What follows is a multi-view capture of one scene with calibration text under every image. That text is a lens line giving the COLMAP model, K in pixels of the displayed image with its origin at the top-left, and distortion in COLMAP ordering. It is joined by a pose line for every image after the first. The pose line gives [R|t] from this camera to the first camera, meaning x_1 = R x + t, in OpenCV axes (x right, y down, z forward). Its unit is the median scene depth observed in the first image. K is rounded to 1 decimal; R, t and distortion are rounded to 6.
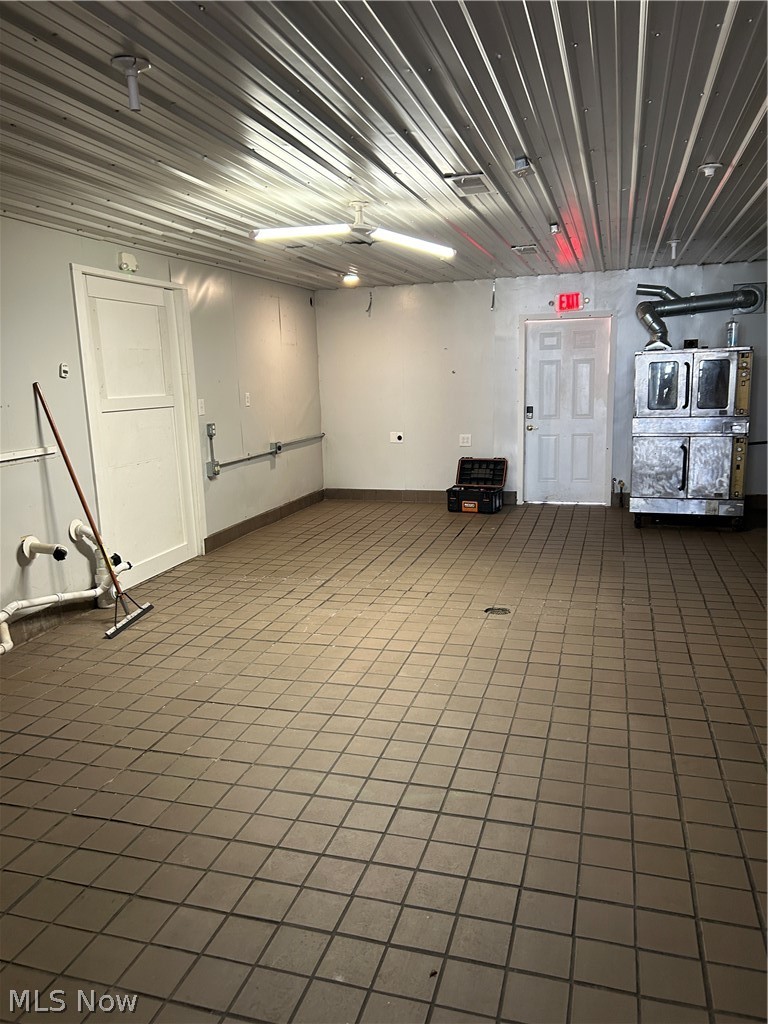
lens RADIAL K [[766.5, 0, 381.4], [0, 766.5, 516.0], [0, 0, 1]] dist [0.034599, -0.035190]
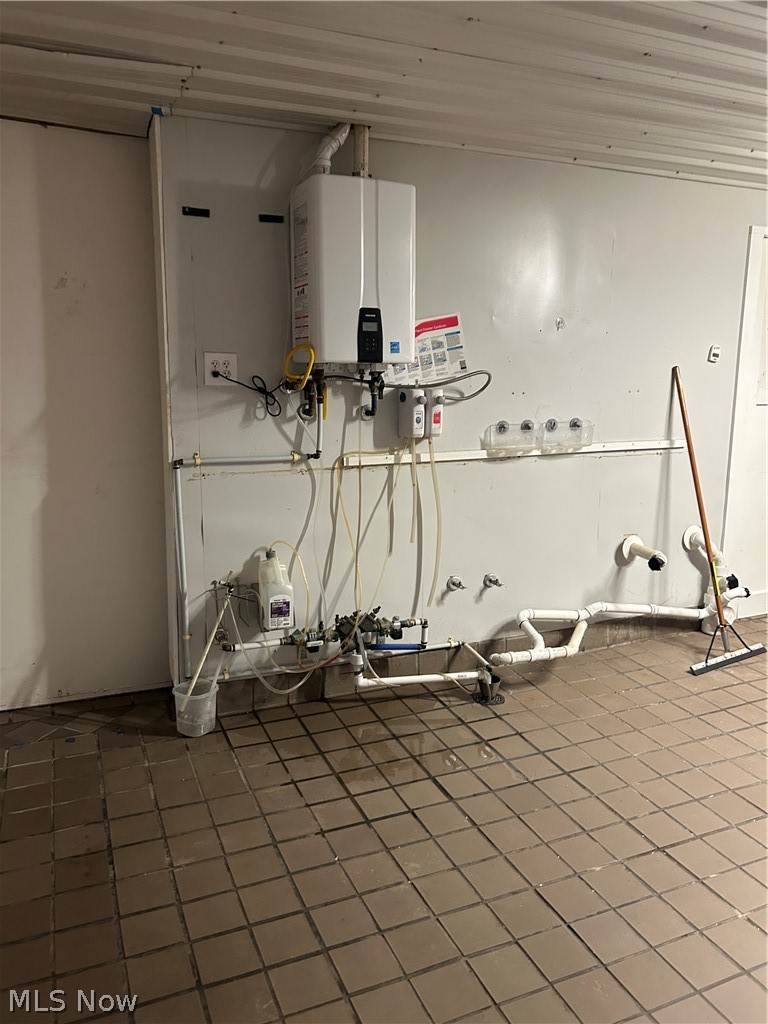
lens RADIAL K [[766.5, 0, 386.2], [0, 766.5, 503.7], [0, 0, 1]] dist [0.034599, -0.035190]
pose [[0.638556, 0.178175, -0.748666, 0.027708], [-0.168936, 0.981554, 0.089511, -0.041656], [0.750804, 0.069319, 0.656877, 0.181898]]
